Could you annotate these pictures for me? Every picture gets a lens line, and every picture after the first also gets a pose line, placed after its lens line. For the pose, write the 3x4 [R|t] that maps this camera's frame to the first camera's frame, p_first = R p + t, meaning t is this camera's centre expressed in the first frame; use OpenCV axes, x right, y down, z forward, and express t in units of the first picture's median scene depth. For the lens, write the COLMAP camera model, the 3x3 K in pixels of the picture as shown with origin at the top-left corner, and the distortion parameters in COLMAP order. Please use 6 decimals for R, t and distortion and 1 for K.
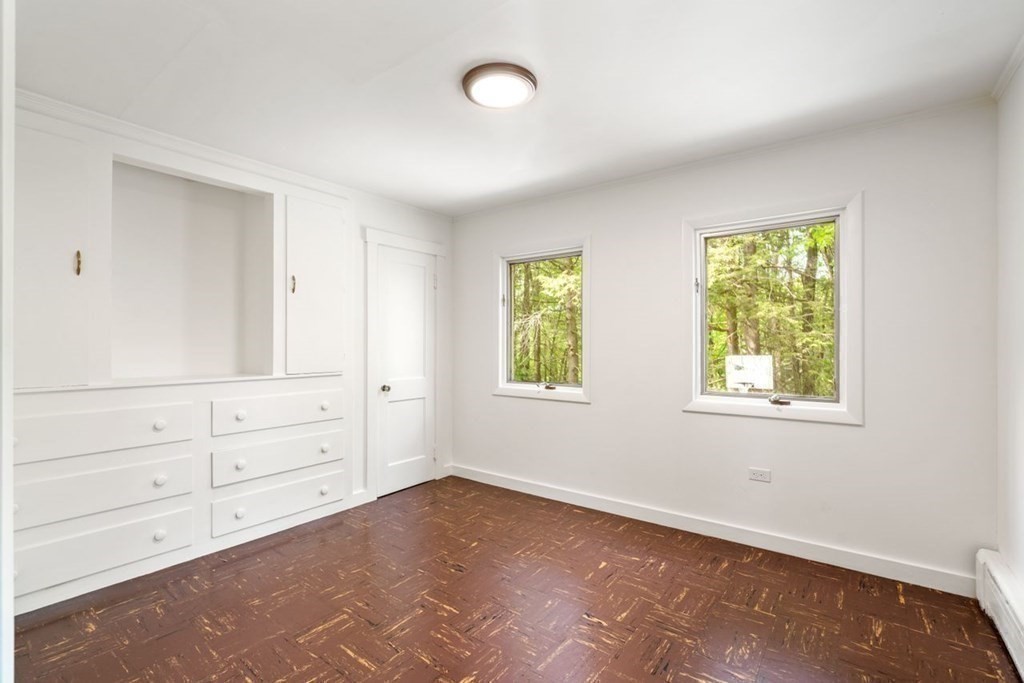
lens RADIAL K [[464.2, 0, 512.0], [0, 464.2, 341.5], [0, 0, 1]] dist [-0.001385, 0.000010]
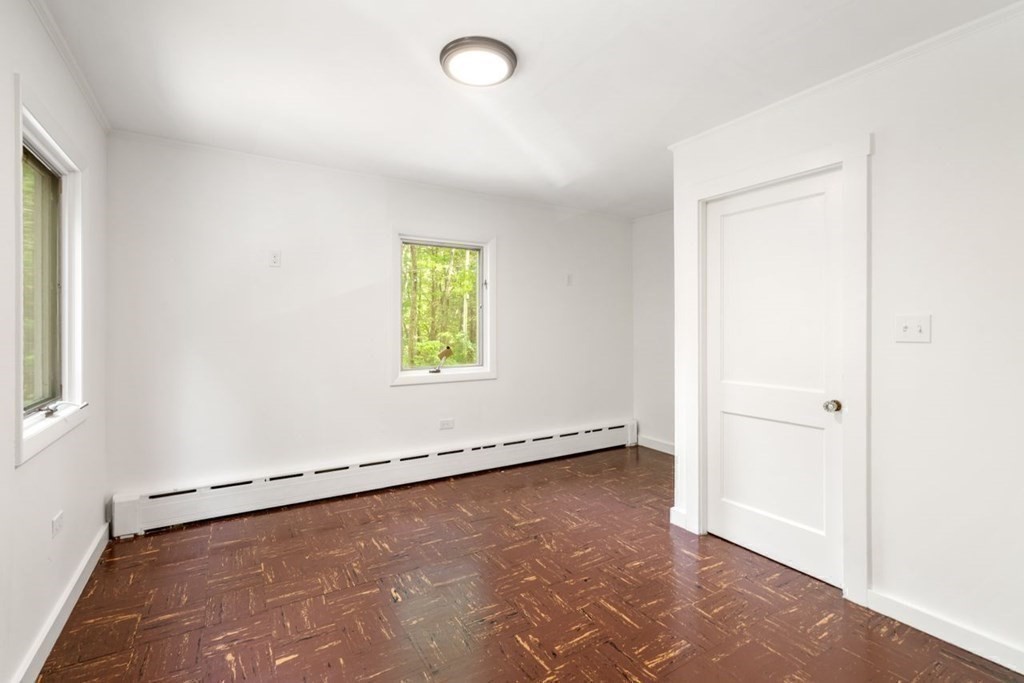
lens RADIAL K [[464.2, 0, 512.0], [0, 464.2, 341.5], [0, 0, 1]] dist [-0.001385, 0.000010]
pose [[-0.935824, -0.007653, 0.352386, -0.425947], [-0.000577, 0.999796, 0.020180, 0.012384], [-0.352468, 0.018681, -0.935637, 1.869705]]
